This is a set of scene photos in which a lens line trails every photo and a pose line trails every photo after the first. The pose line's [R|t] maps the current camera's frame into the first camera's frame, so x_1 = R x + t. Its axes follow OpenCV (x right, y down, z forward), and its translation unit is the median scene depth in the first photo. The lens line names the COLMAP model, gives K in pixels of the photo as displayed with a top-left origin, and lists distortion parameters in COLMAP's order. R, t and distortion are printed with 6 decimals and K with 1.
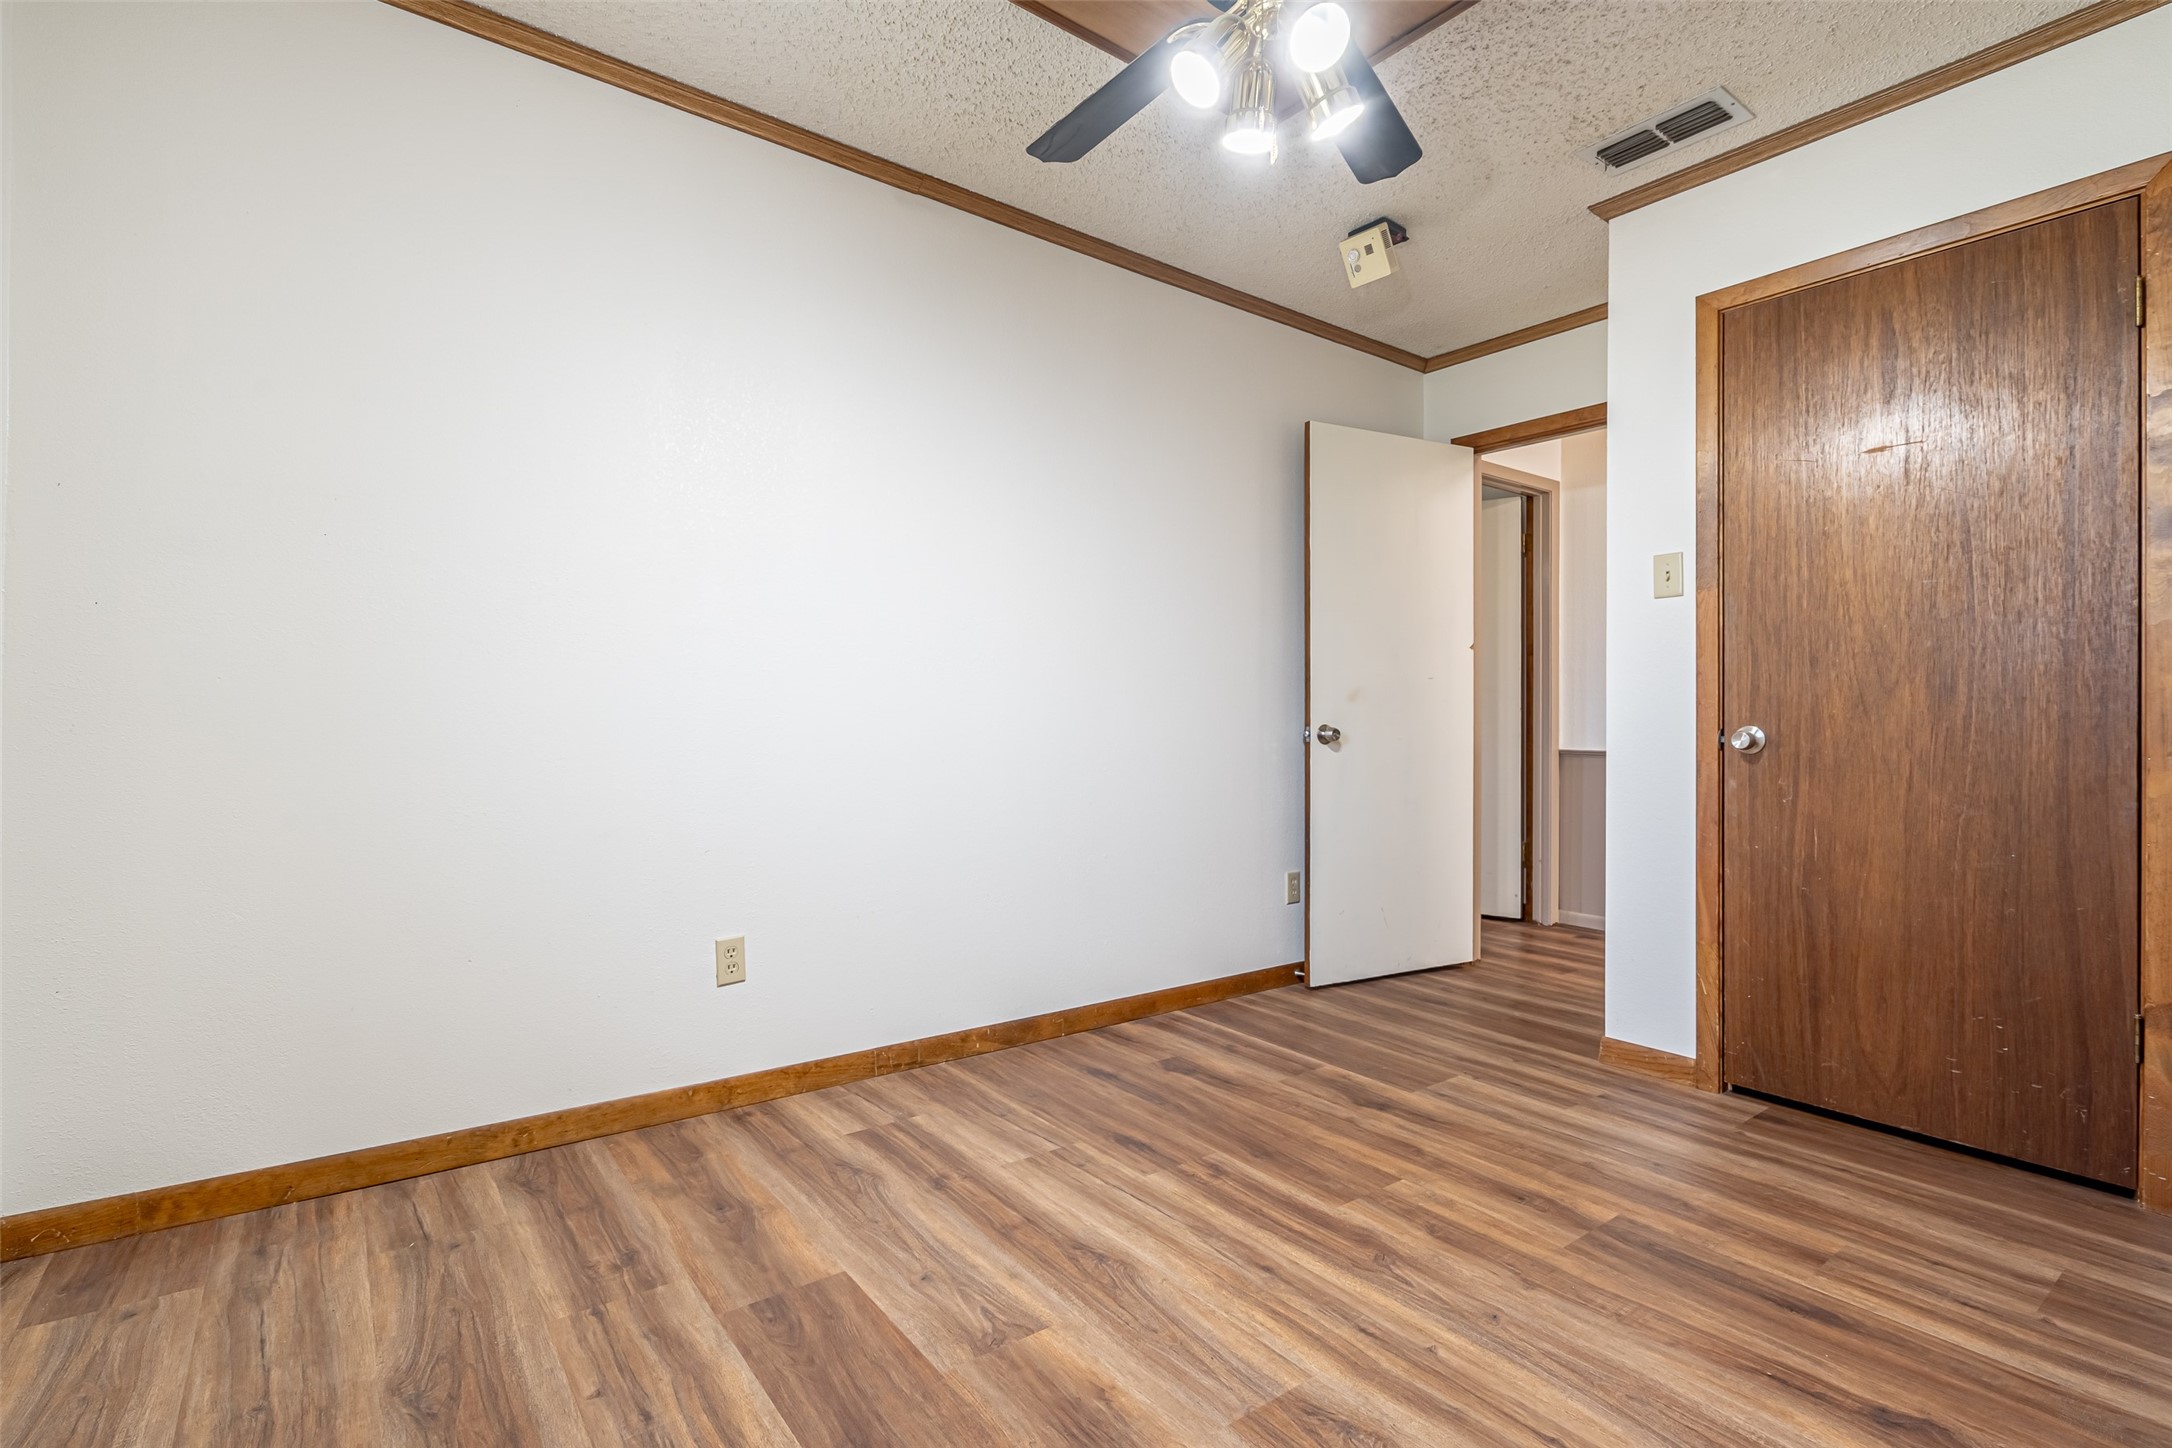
lens RADIAL K [[988.4, 0, 1093.3], [0, 988.4, 711.2], [0, 0, 1]] dist [-0.002542, 0.000829]
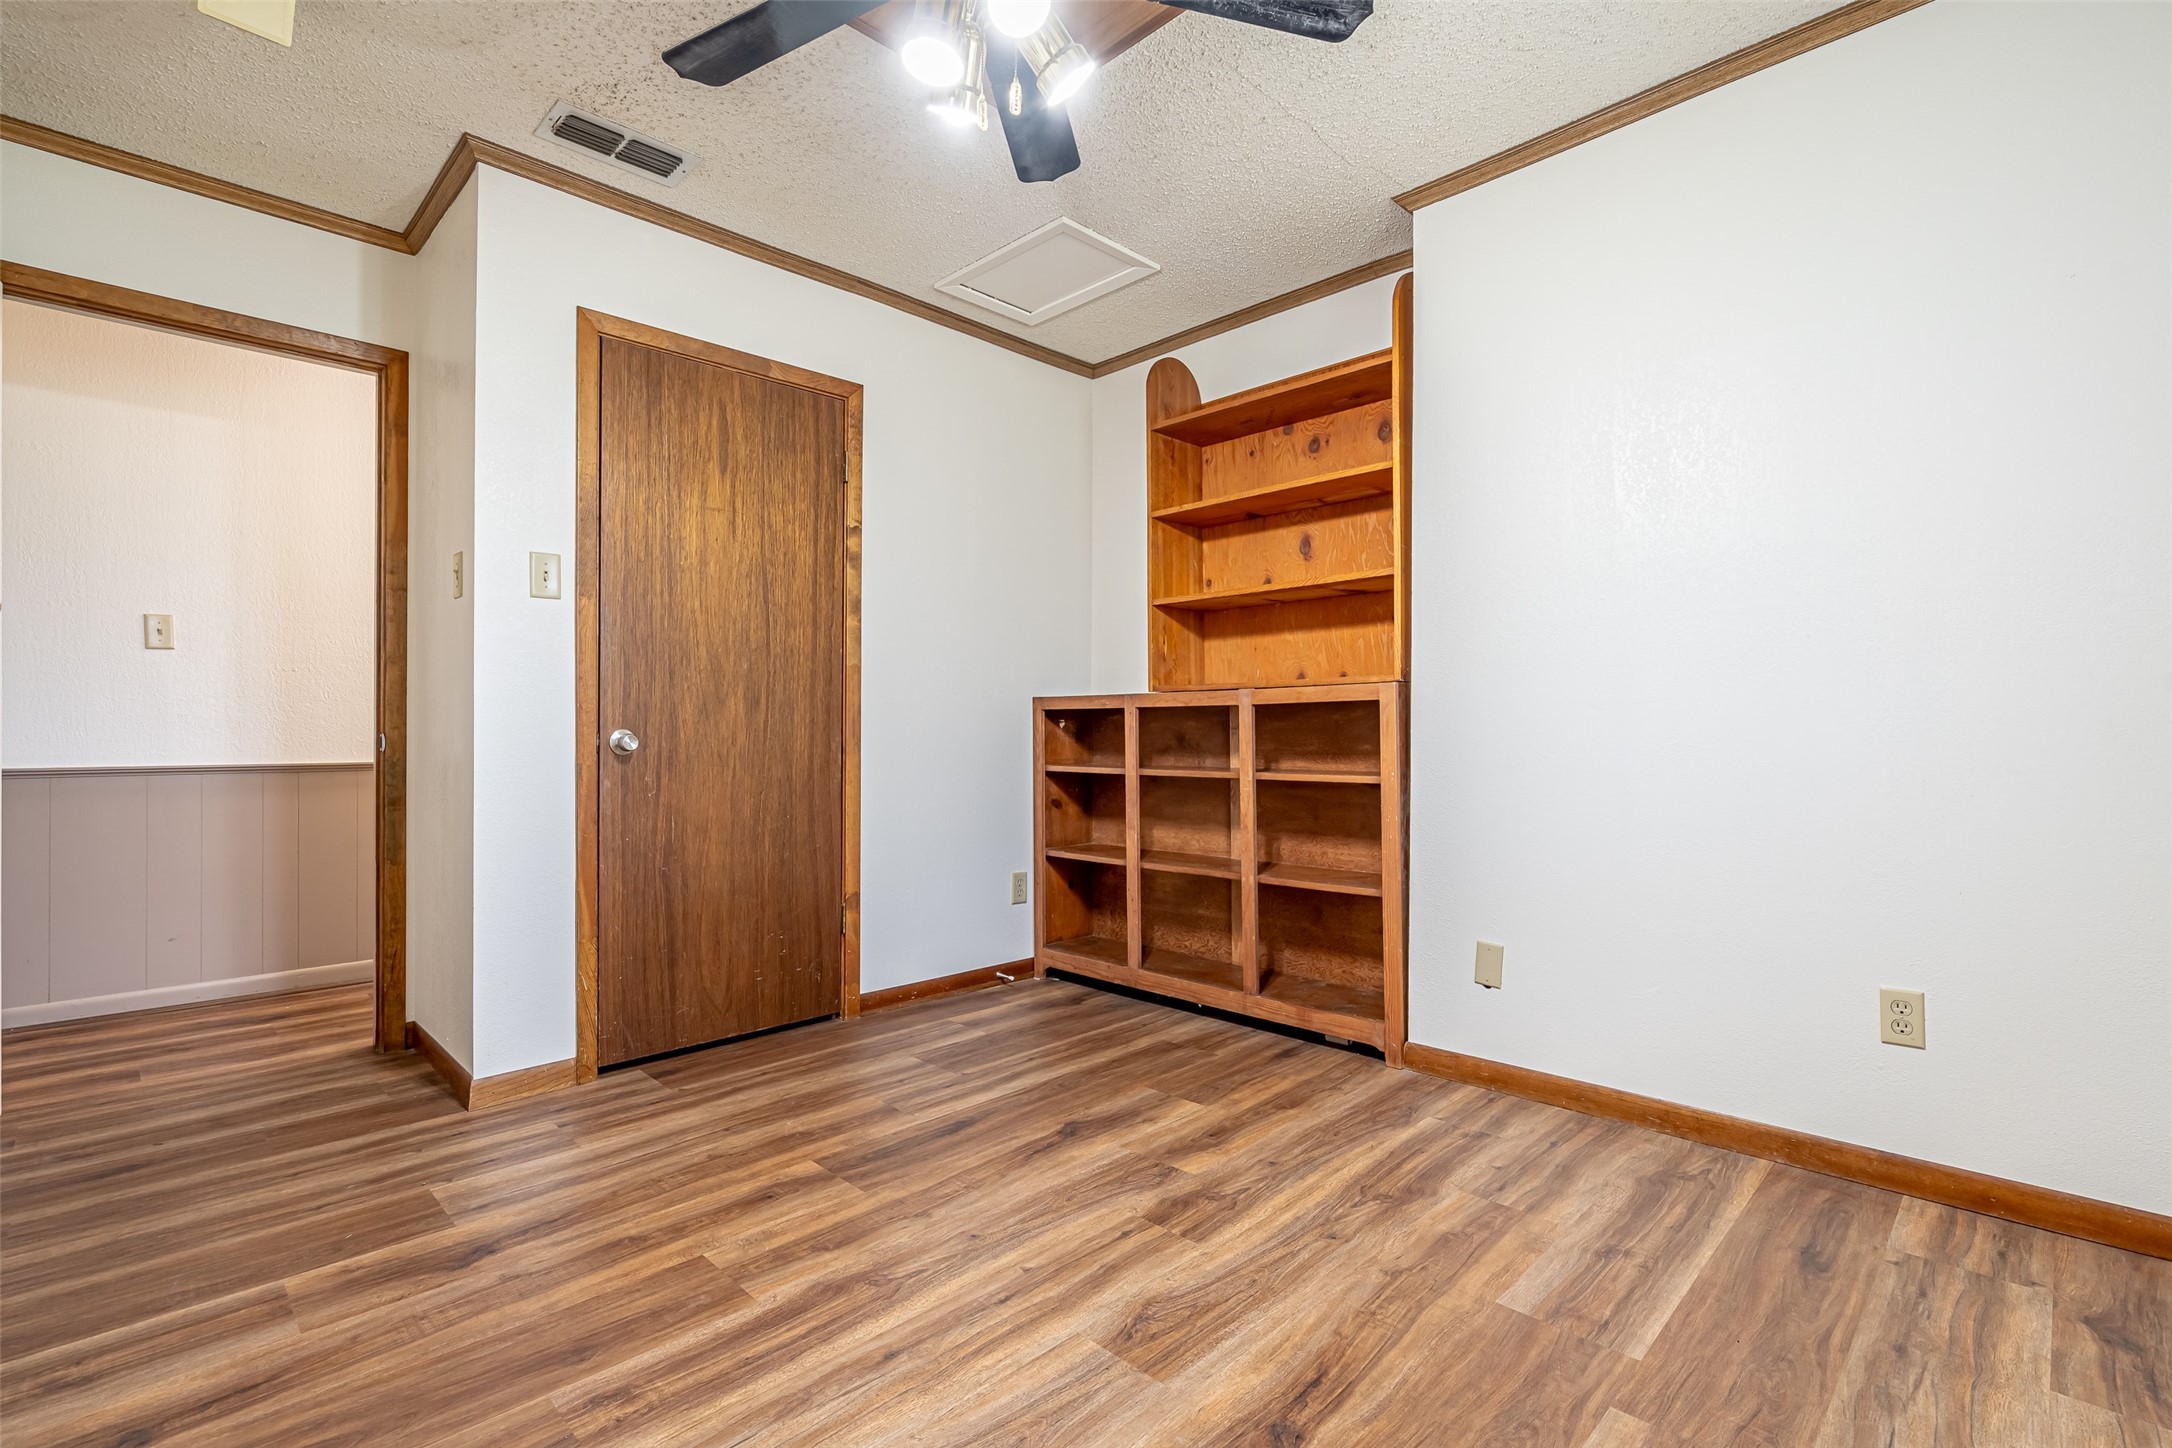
lens RADIAL K [[988.4, 0, 1070.8], [0, 988.4, 723.7], [0, 0, 1]] dist [-0.002542, 0.000829]
pose [[-0.121012, 0.000020, 0.992651, -0.555147], [-0.009231, 0.999957, -0.001145, 0.006816], [-0.992608, -0.009302, -0.121006, 0.750439]]
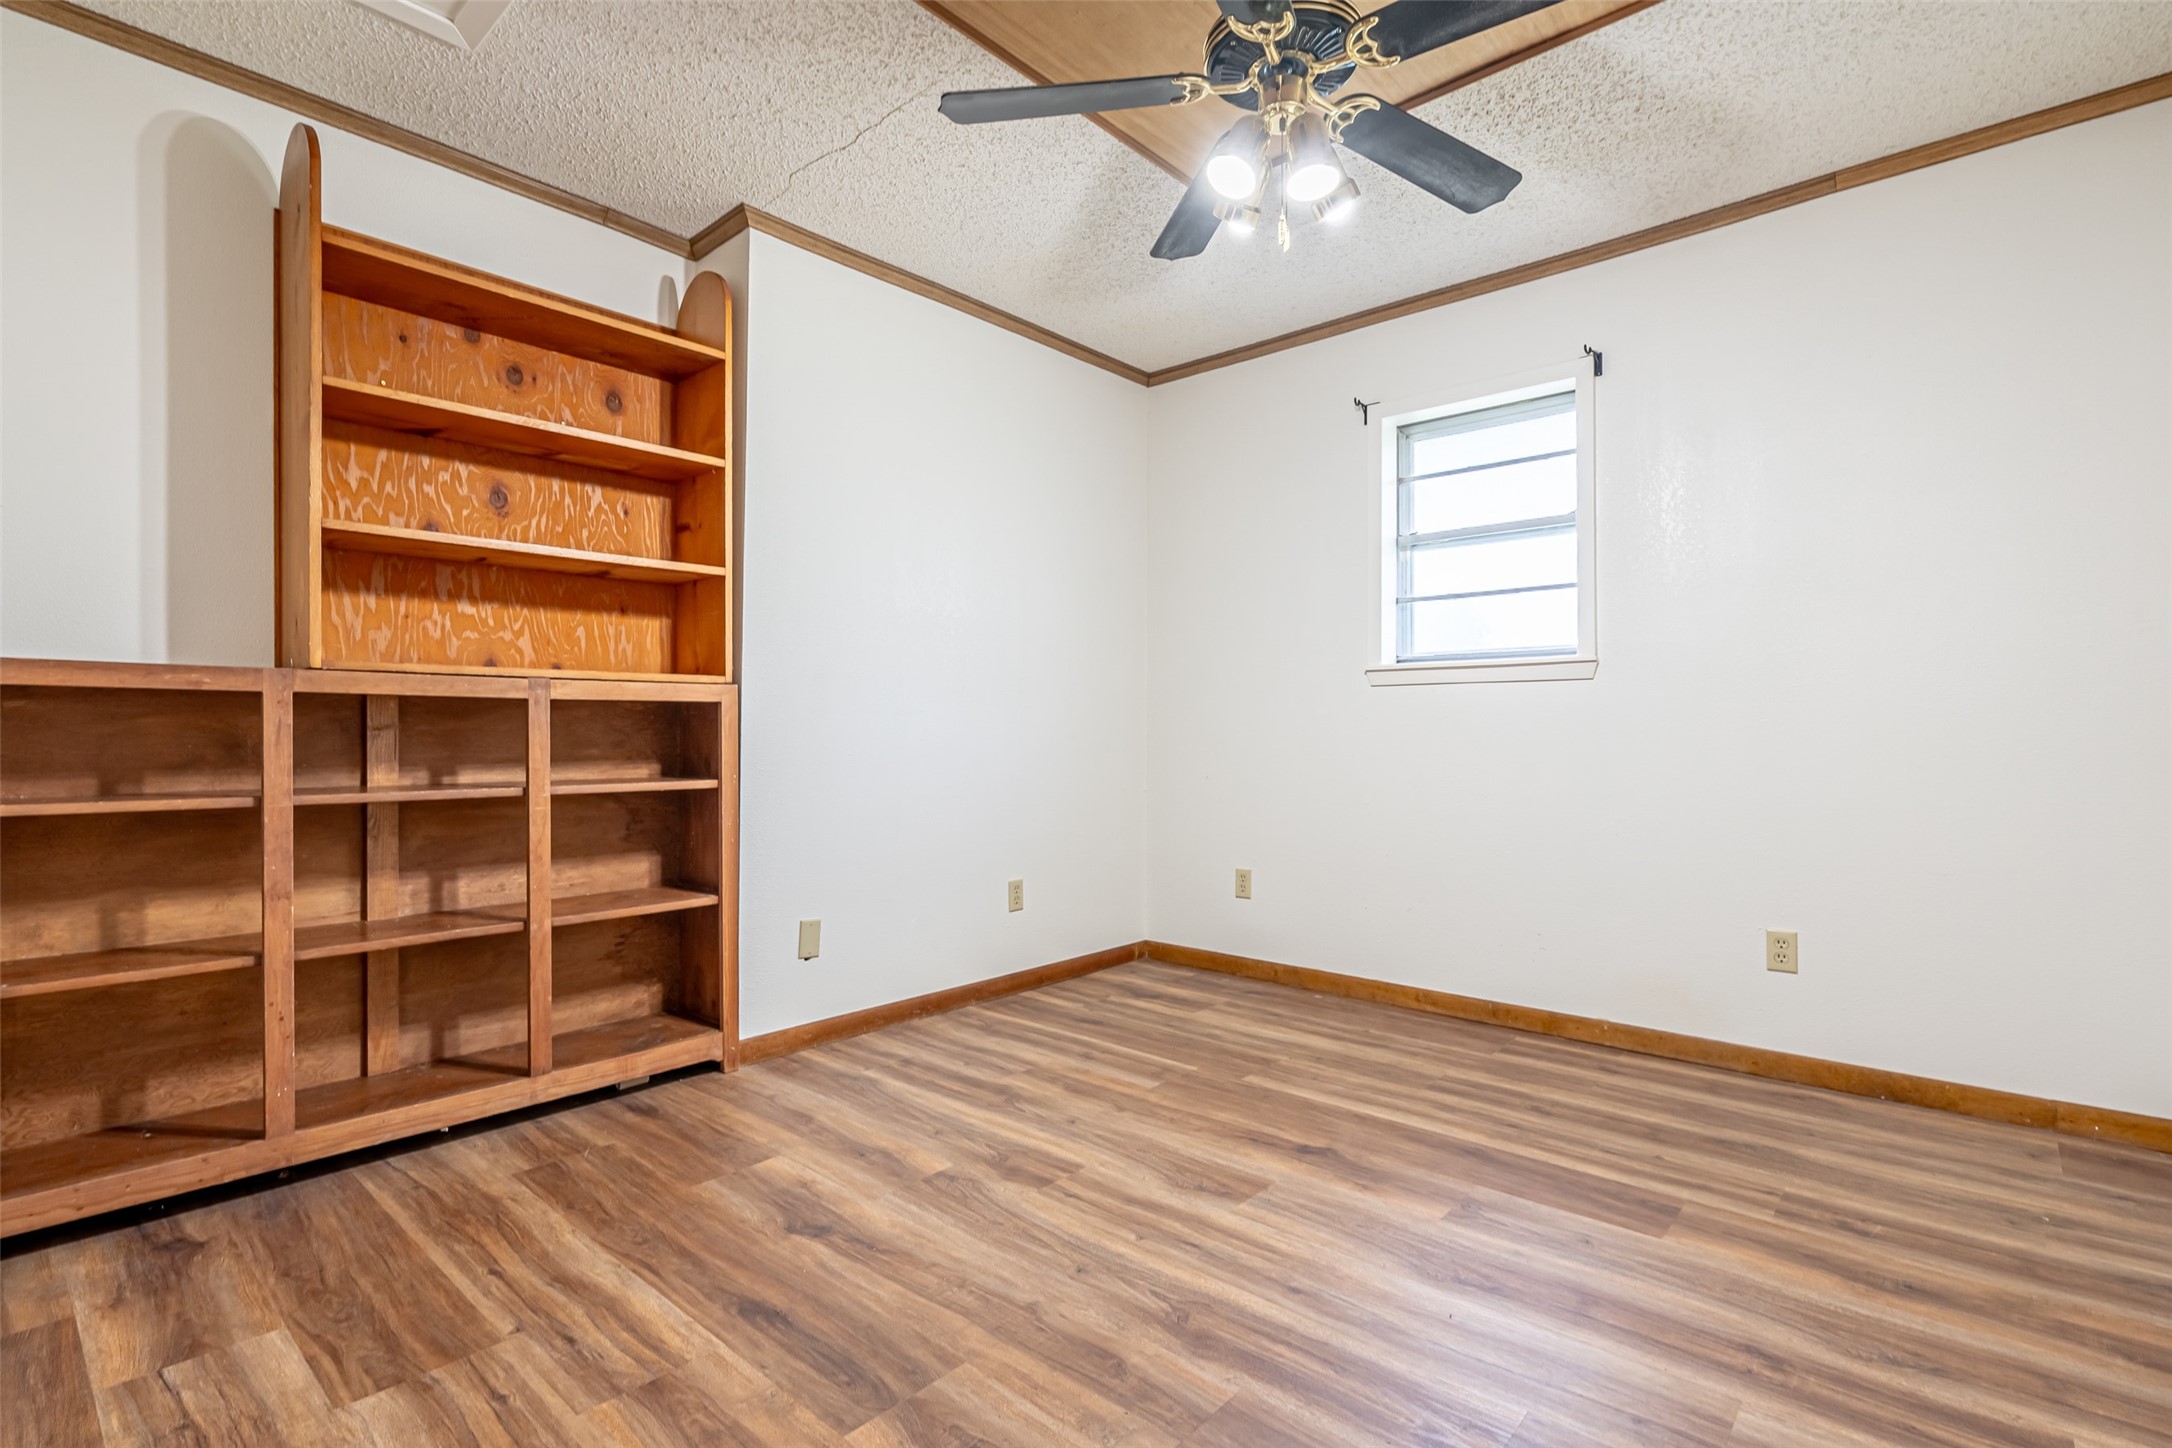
lens RADIAL K [[988.4, 0, 1081.8], [0, 988.4, 729.9], [0, 0, 1]] dist [-0.002542, 0.000829]
pose [[-0.983012, -0.013086, -0.183076, 0.443302], [-0.008240, 0.999596, -0.027205, 0.036014], [0.183358, -0.025235, -0.982722, 1.511790]]
